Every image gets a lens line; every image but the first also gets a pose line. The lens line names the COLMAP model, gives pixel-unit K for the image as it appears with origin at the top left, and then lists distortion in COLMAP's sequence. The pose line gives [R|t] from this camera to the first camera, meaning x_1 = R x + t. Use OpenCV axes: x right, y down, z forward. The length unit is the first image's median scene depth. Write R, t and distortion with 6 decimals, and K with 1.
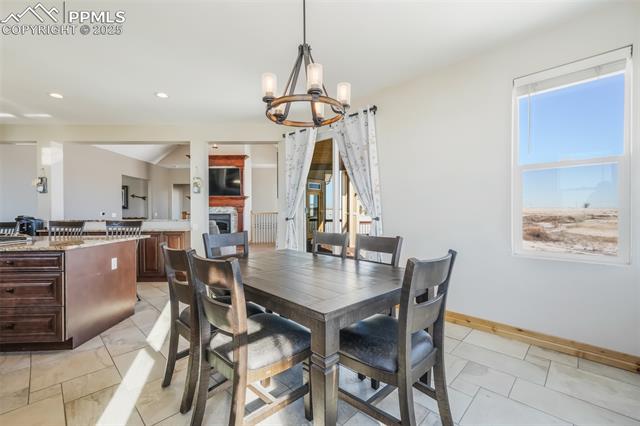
lens RADIAL K [[277.0, 0, 320.6], [0, 277.0, 212.9], [0, 0, 1]] dist [0.003442, 0.000692]
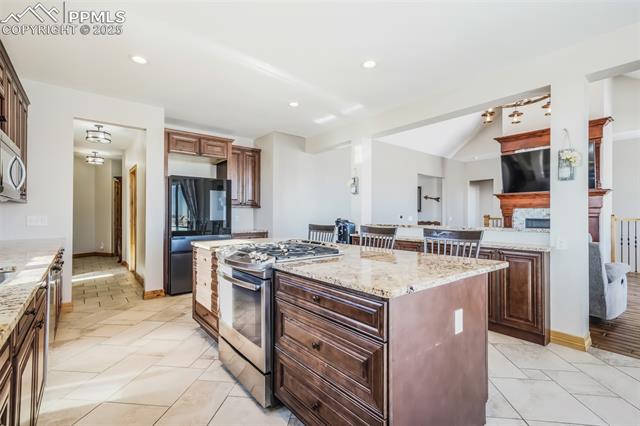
lens RADIAL K [[292.2, 0, 320.1], [0, 292.2, 211.8], [0, 0, 1]] dist [0.022602, 0.000162]
pose [[0.619268, -0.002574, -0.785175, -0.309390], [-0.009203, 0.999902, -0.010536, -0.001294], [0.785126, 0.013750, 0.619184, 0.308692]]
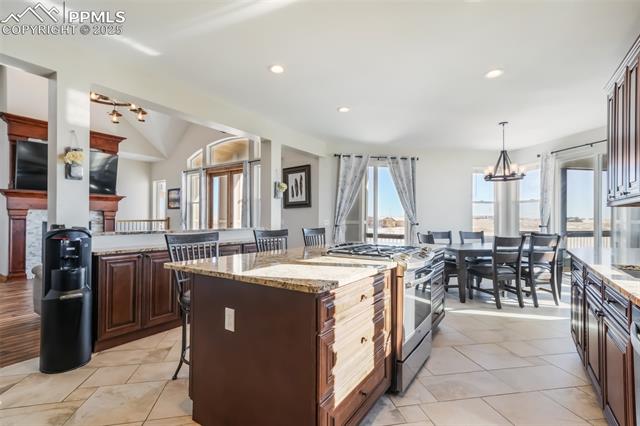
lens RADIAL K [[292.2, 0, 321.3], [0, 292.2, 214.5], [0, 0, 1]] dist [0.022602, 0.000162]
pose [[0.586341, 0.023812, 0.809714, -1.178718], [-0.005315, 0.999659, -0.025549, 0.003992], [-0.810047, 0.010677, 0.586268, 0.330673]]
